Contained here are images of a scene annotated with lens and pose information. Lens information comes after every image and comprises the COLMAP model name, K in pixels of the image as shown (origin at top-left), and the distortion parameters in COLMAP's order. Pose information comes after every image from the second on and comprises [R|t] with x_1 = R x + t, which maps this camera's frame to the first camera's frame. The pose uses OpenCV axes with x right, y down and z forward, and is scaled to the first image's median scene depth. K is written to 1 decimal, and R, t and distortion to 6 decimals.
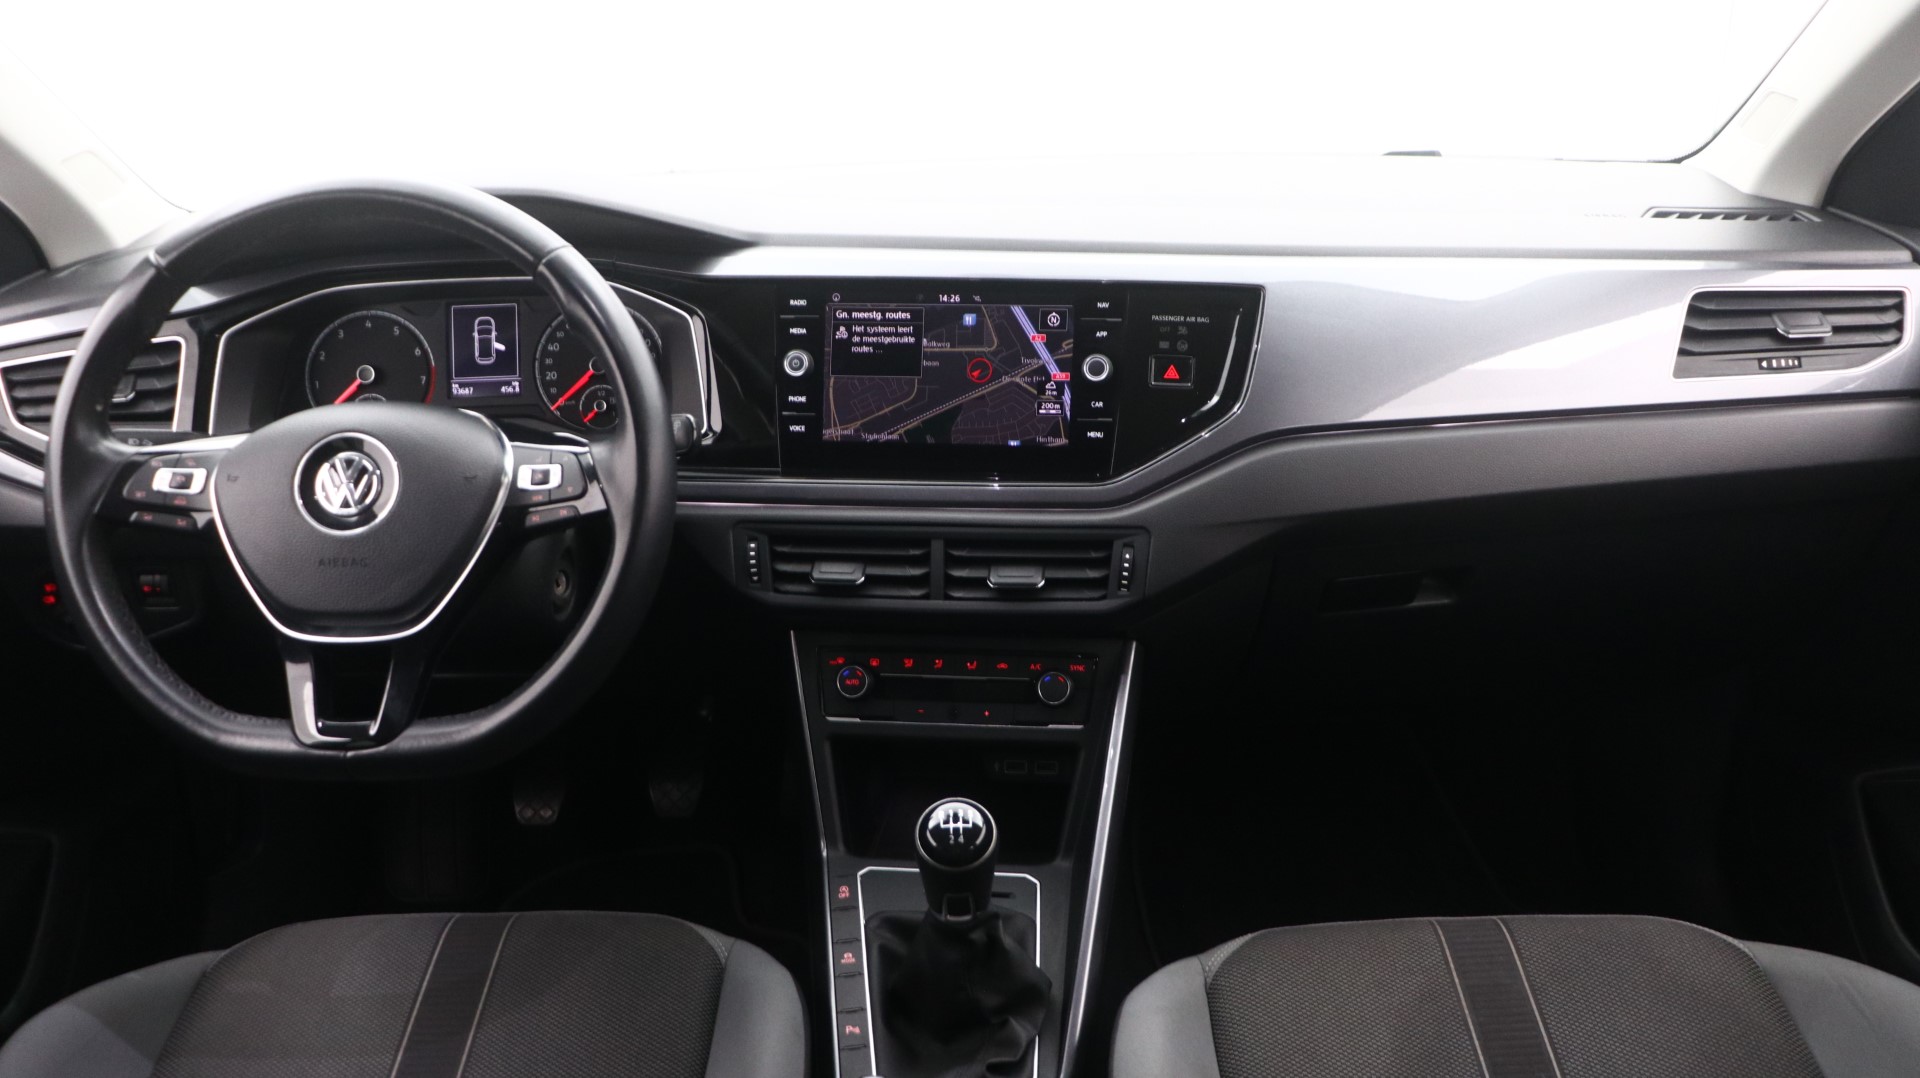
lens RADIAL K [[1759.5, 0, 959.7], [0, 1759.5, 537.8], [0, 0, 1]] dist [-0.004136, 0.000000]
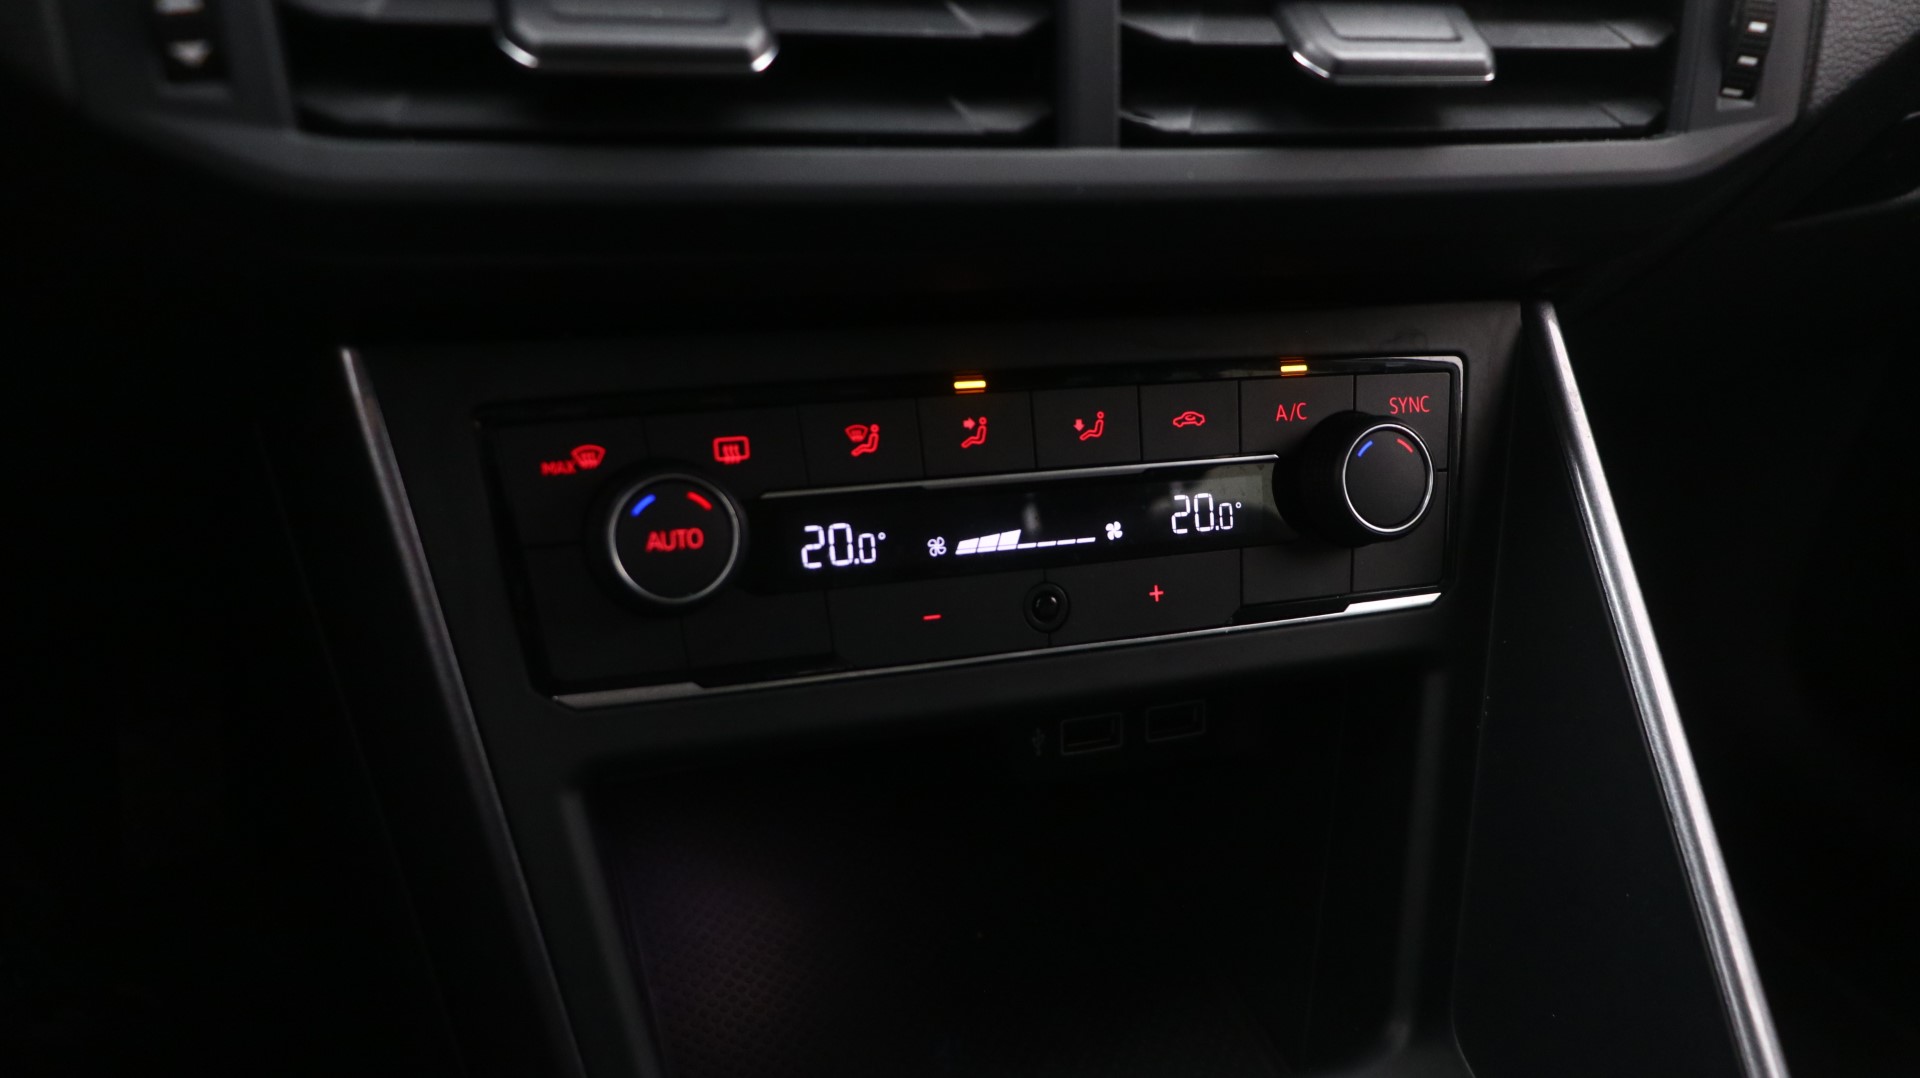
lens RADIAL K [[1526.2, 0, 957.4], [0, 1526.2, 538.5], [0, 0, 1]] dist [-0.033055, -0.001848]
pose [[0.874713, -0.119398, 0.469704, -0.126071], [0.053588, 0.987063, 0.151114, 0.053751], [-0.481670, -0.107011, 0.869795, 0.817690]]
